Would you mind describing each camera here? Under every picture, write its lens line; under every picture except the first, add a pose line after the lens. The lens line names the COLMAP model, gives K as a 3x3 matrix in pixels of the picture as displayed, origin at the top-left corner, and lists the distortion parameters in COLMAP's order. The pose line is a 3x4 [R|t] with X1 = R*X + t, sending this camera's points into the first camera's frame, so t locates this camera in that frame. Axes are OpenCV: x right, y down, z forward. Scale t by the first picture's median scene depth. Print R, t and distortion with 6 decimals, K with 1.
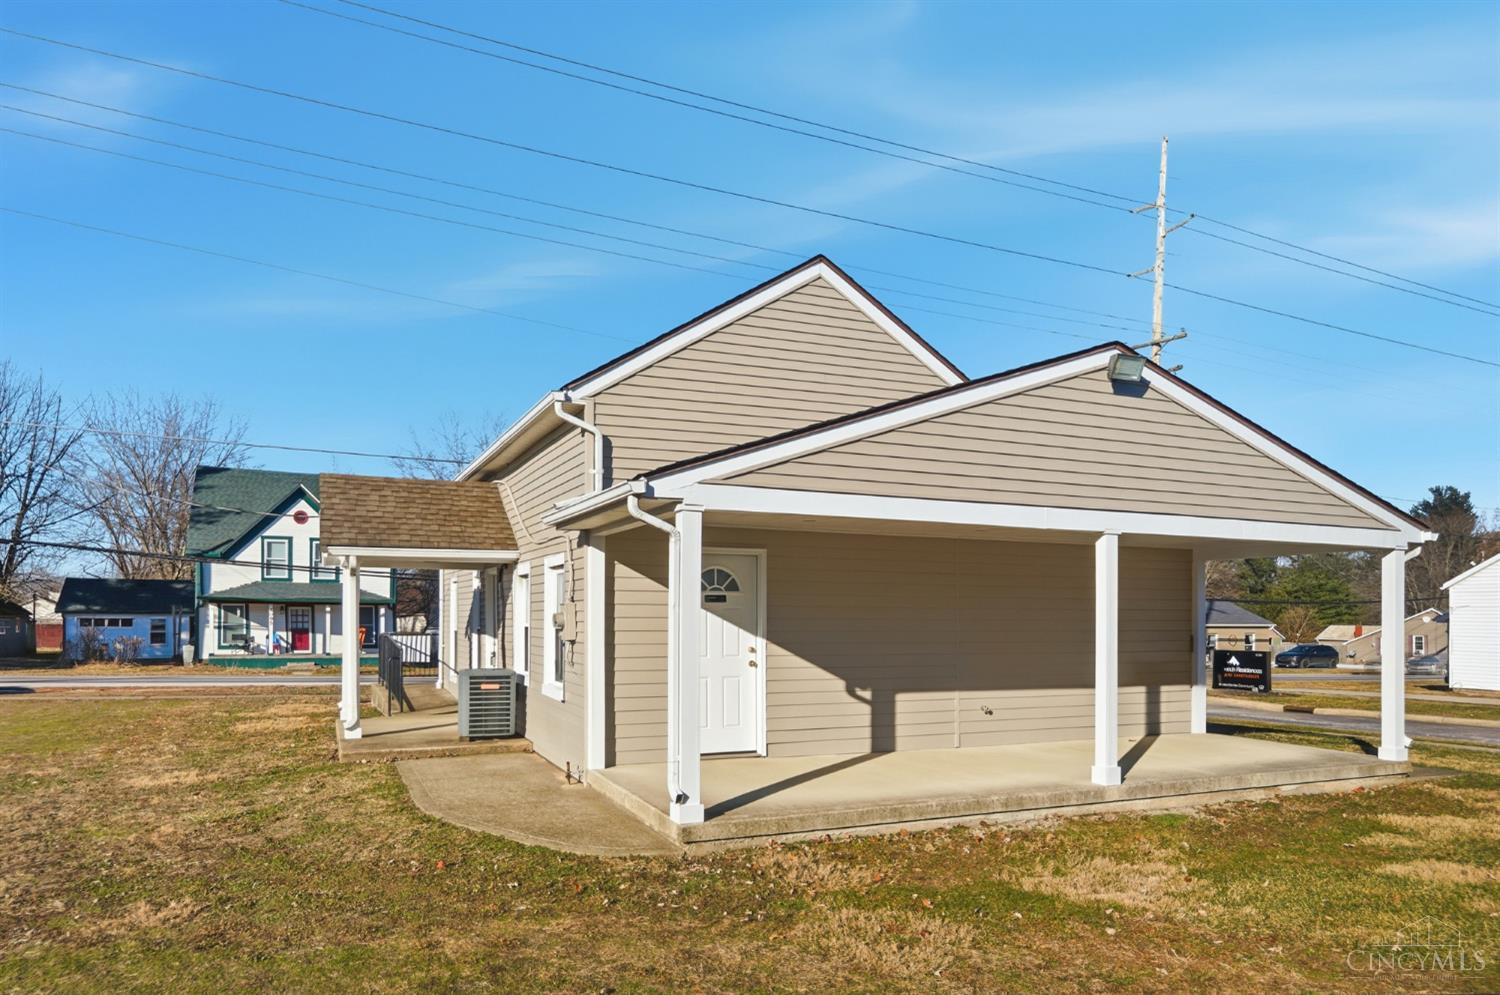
lens RADIAL K [[997.4, 0, 757.5], [0, 997.4, 608.5], [0, 0, 1]] dist [-0.001103, -0.000264]
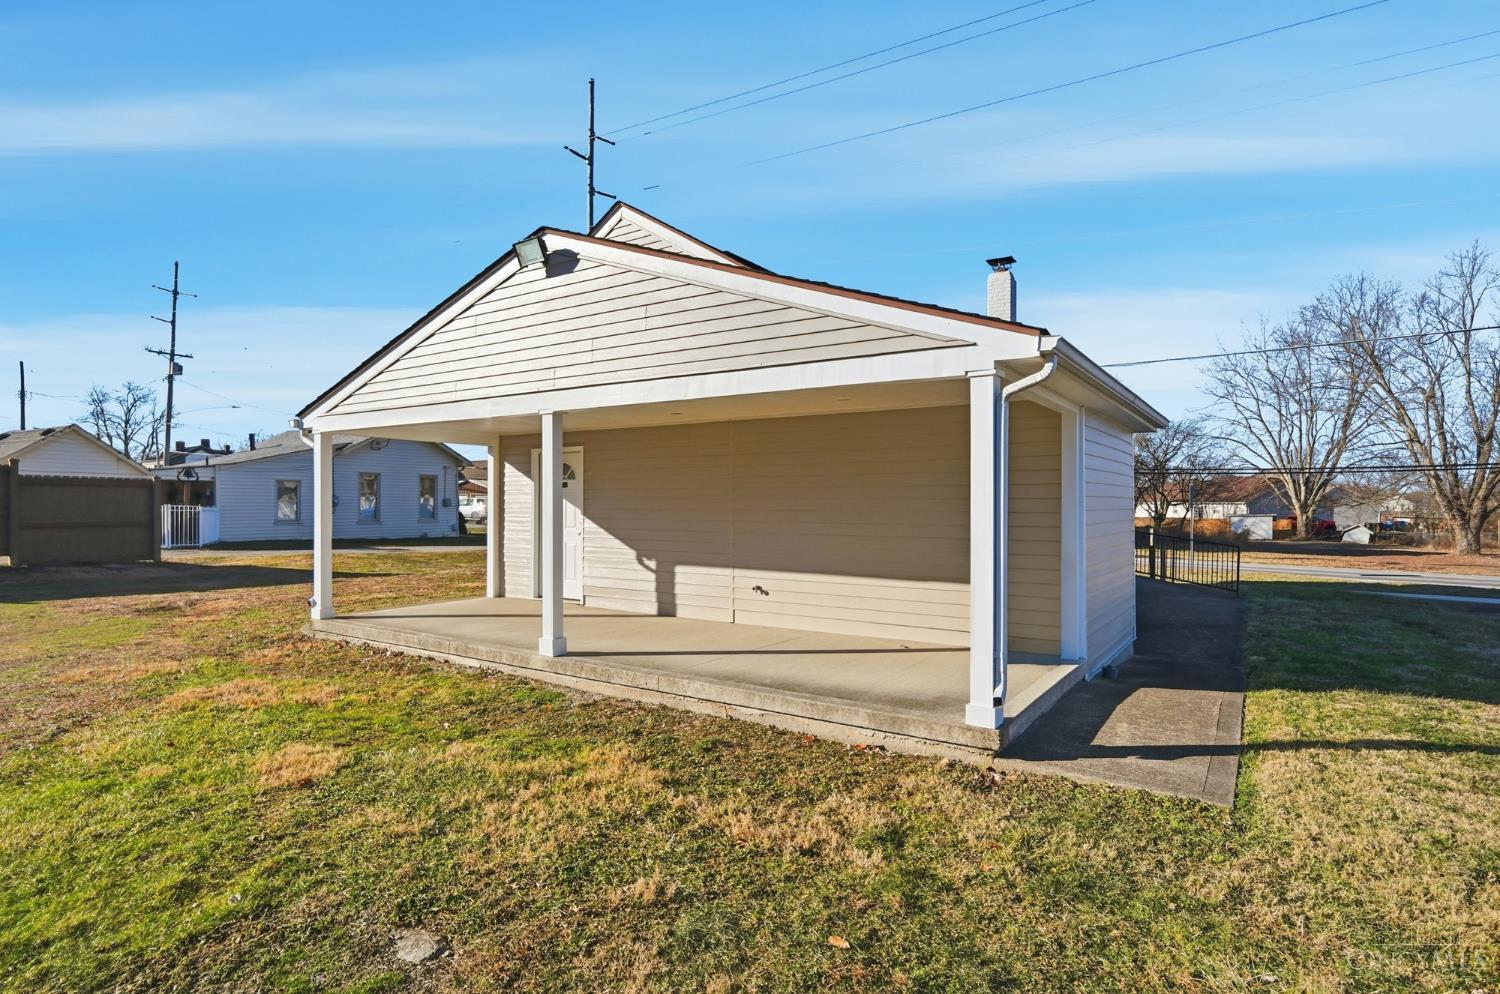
lens RADIAL K [[817.3, 0, 747.7], [0, 817.3, 510.4], [0, 0, 1]] dist [-0.003148, -0.000406]
pose [[0.492092, 0.002285, -0.870540, 0.990718], [0.005957, 0.999964, 0.005992, 0.018730], [0.870523, -0.008134, 0.492061, 0.628871]]
